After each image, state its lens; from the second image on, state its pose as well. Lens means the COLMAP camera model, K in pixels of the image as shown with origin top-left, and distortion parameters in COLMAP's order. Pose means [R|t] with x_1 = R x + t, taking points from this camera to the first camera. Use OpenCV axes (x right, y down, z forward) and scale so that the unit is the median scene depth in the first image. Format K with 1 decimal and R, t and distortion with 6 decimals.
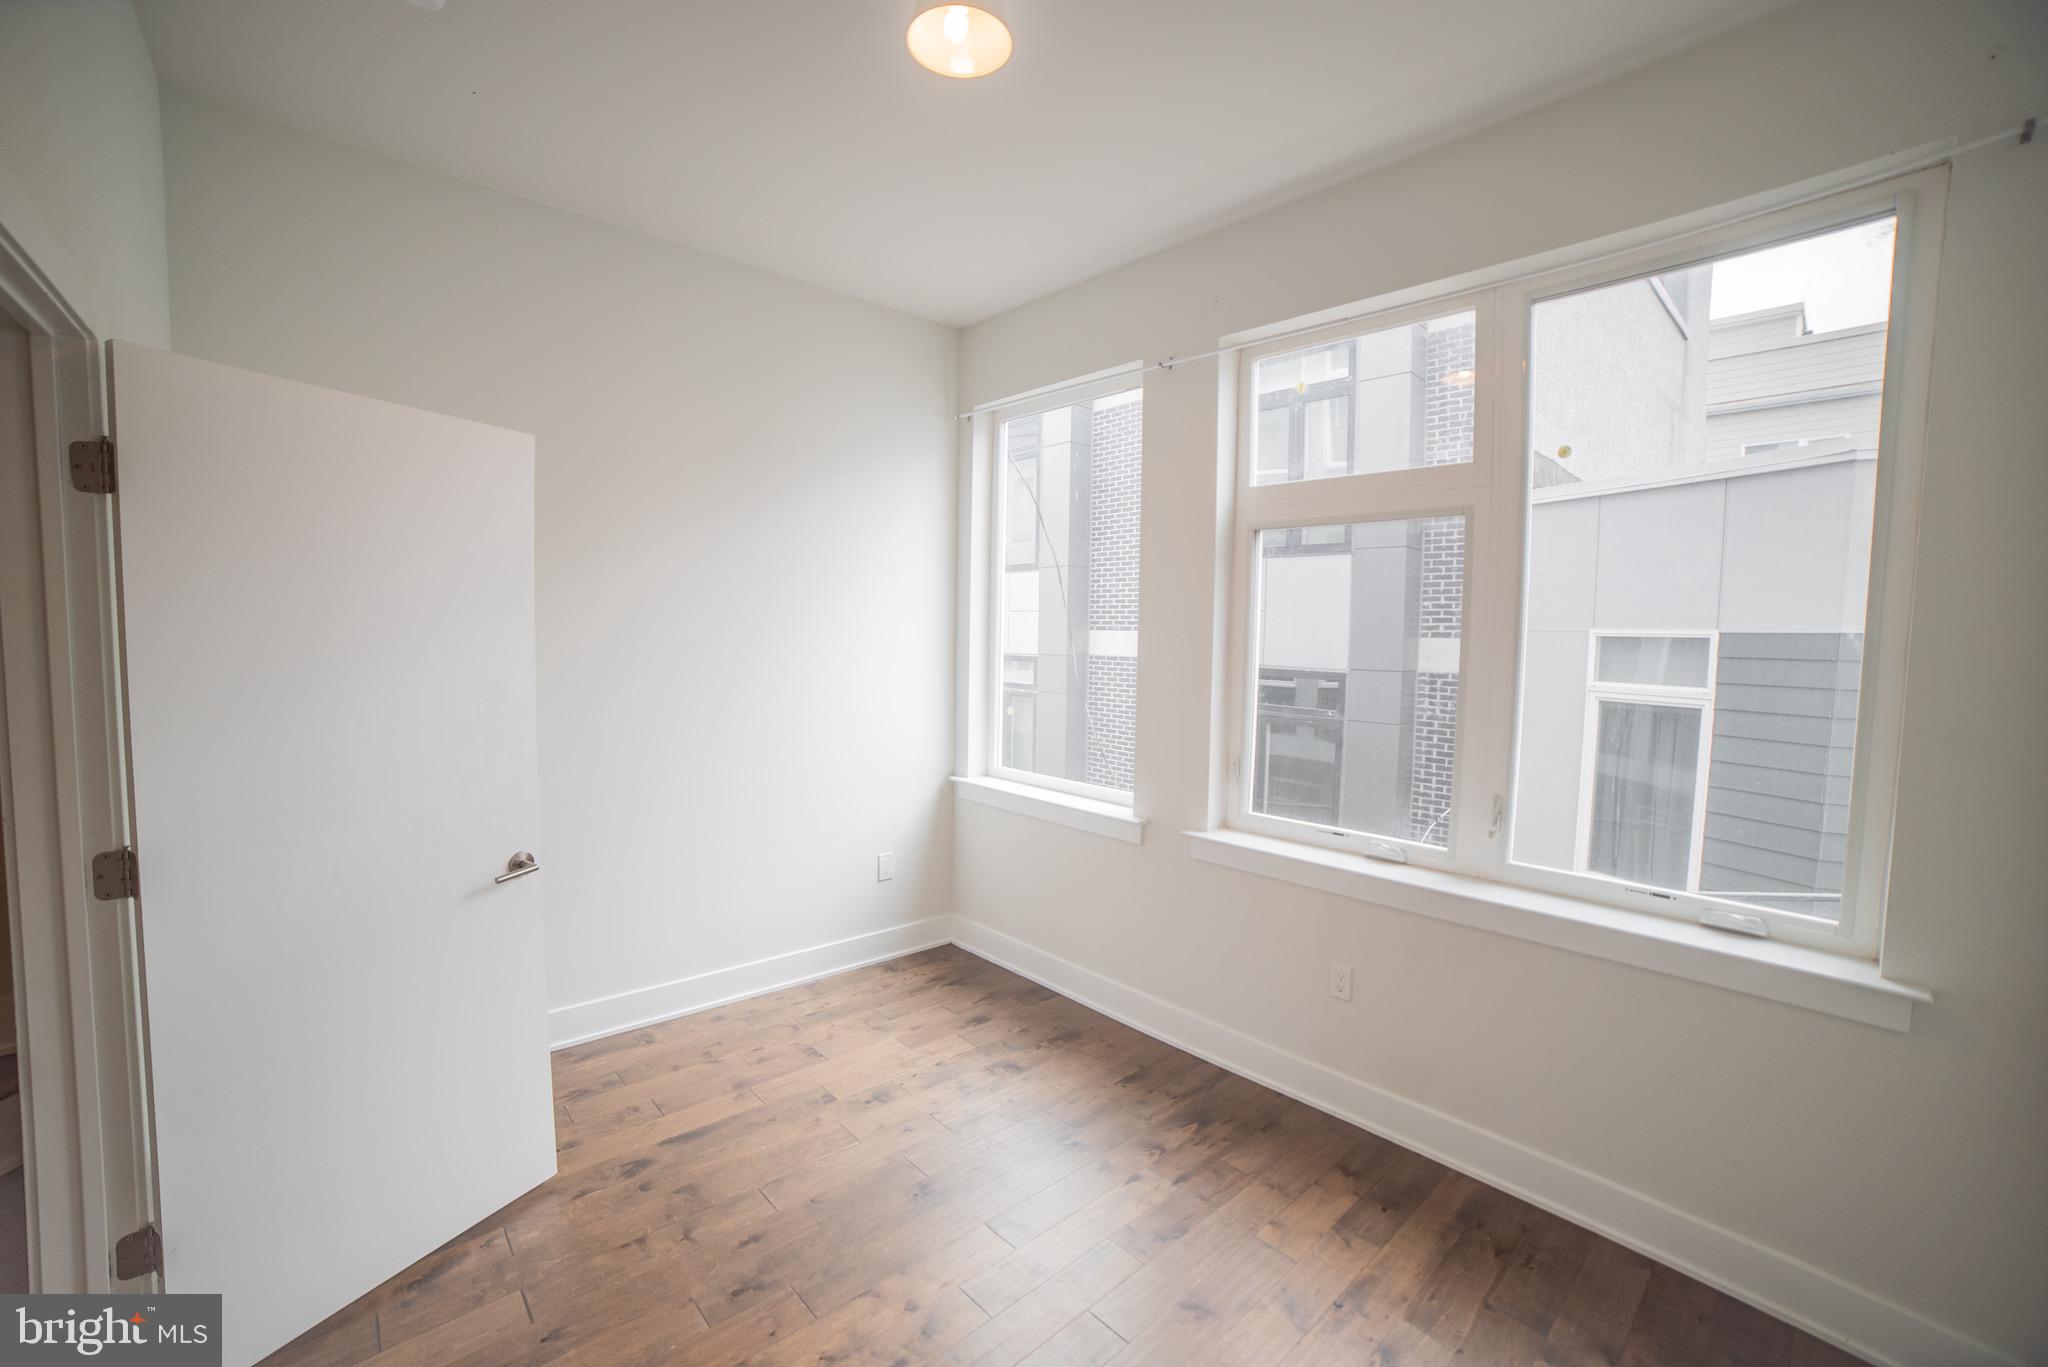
lens RADIAL K [[825.8, 0, 1011.6], [0, 825.8, 683.8], [0, 0, 1]] dist [-0.106356, 0.034414]
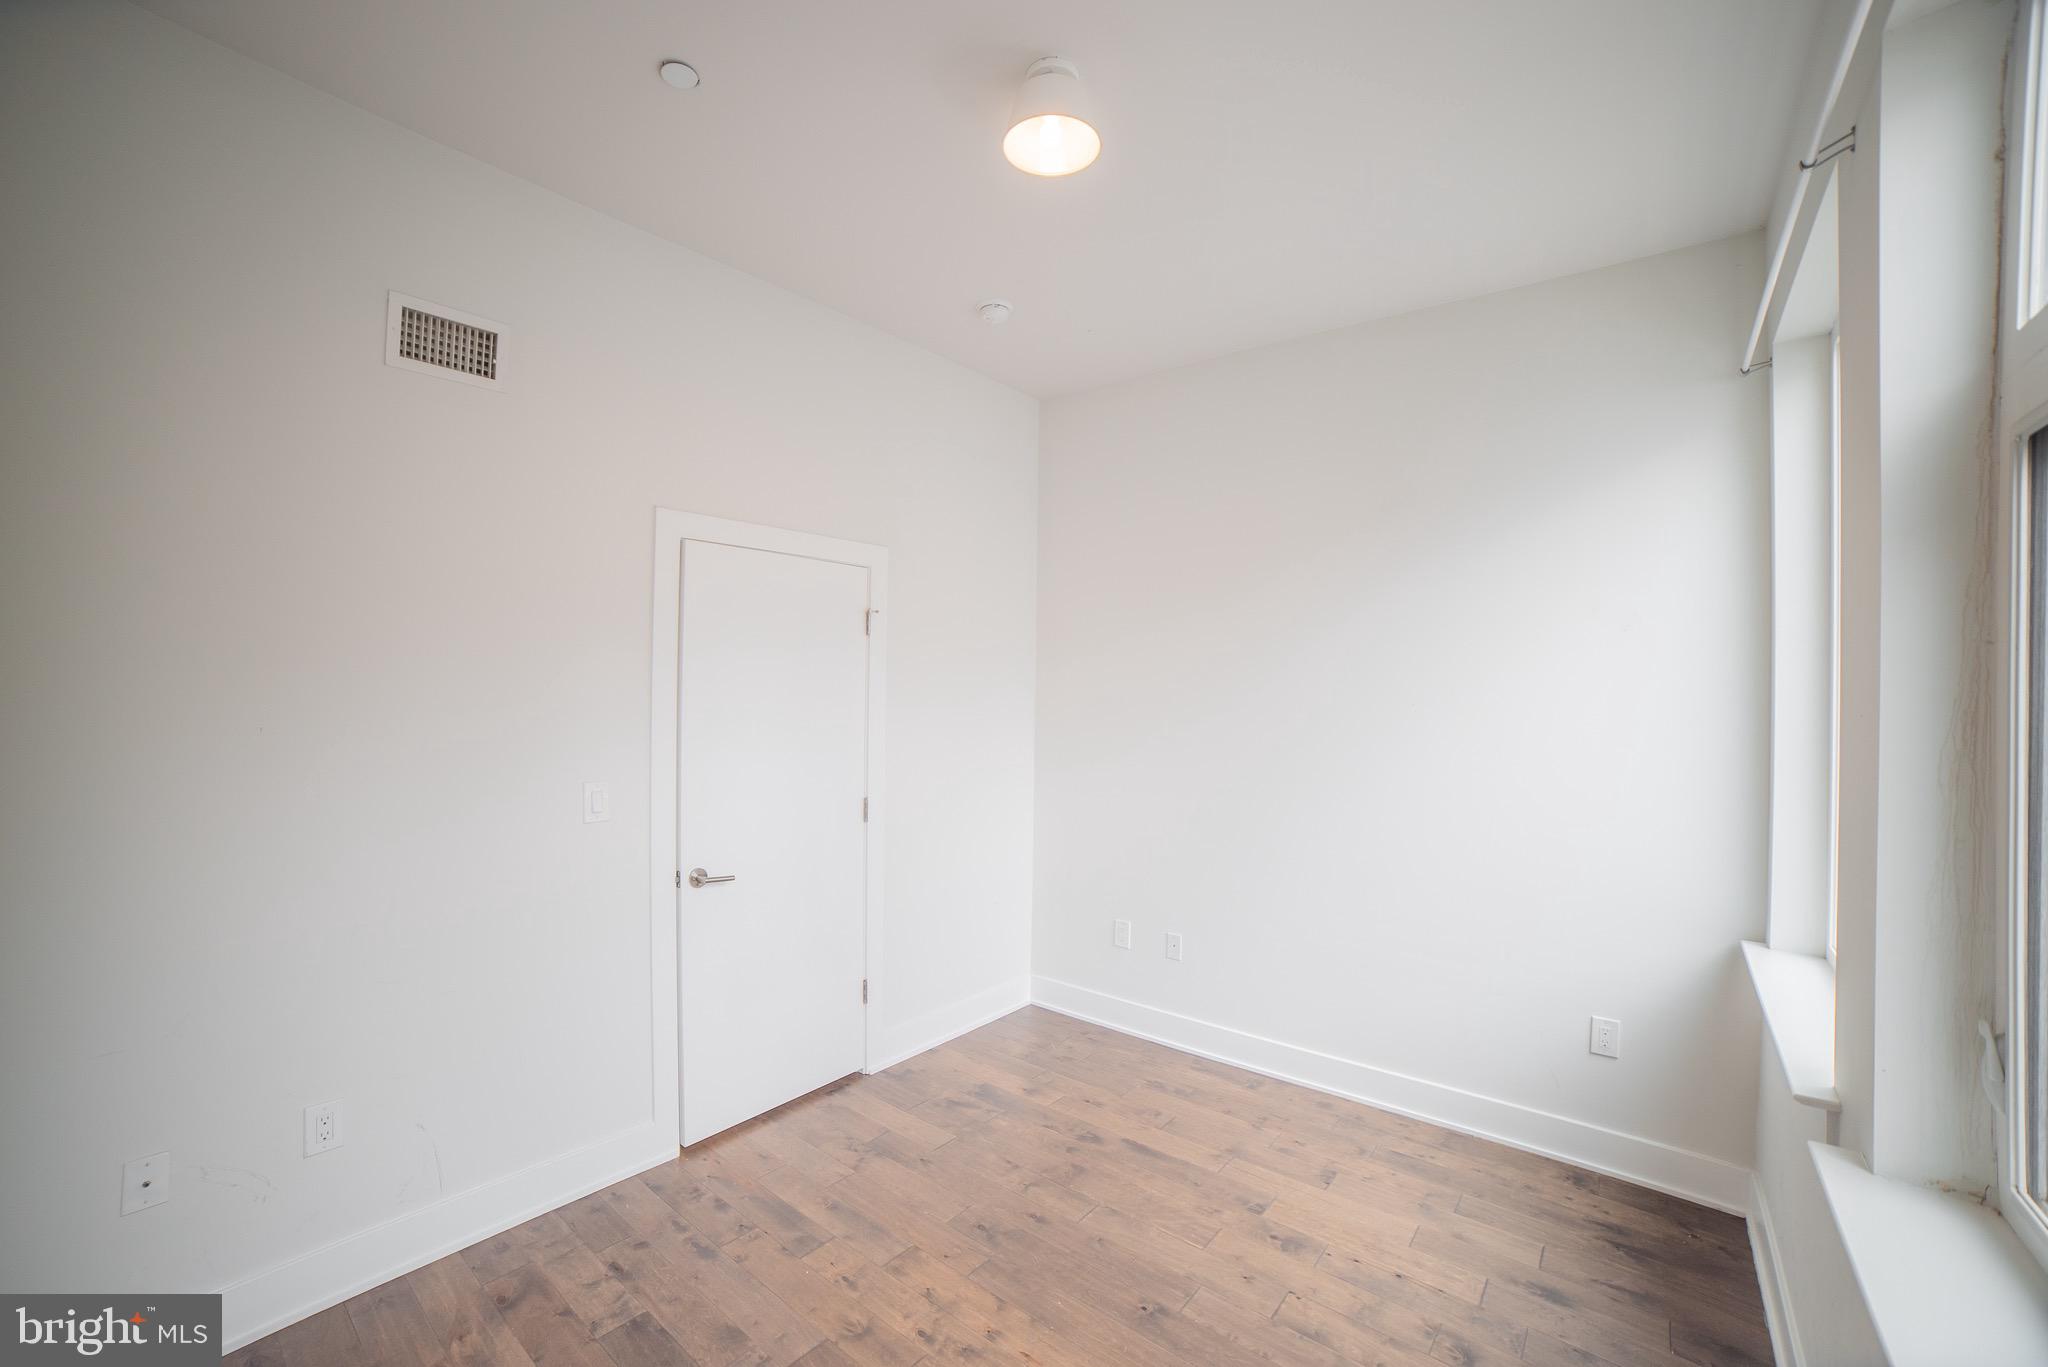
lens RADIAL K [[825.8, 0, 1011.6], [0, 825.8, 683.8], [0, 0, 1]] dist [-0.106356, 0.034414]
pose [[0.145375, -0.026553, -0.989020, 0.557604], [-0.070979, 0.996784, -0.037195, -0.023730], [0.986827, 0.075607, 0.143022, 0.481276]]
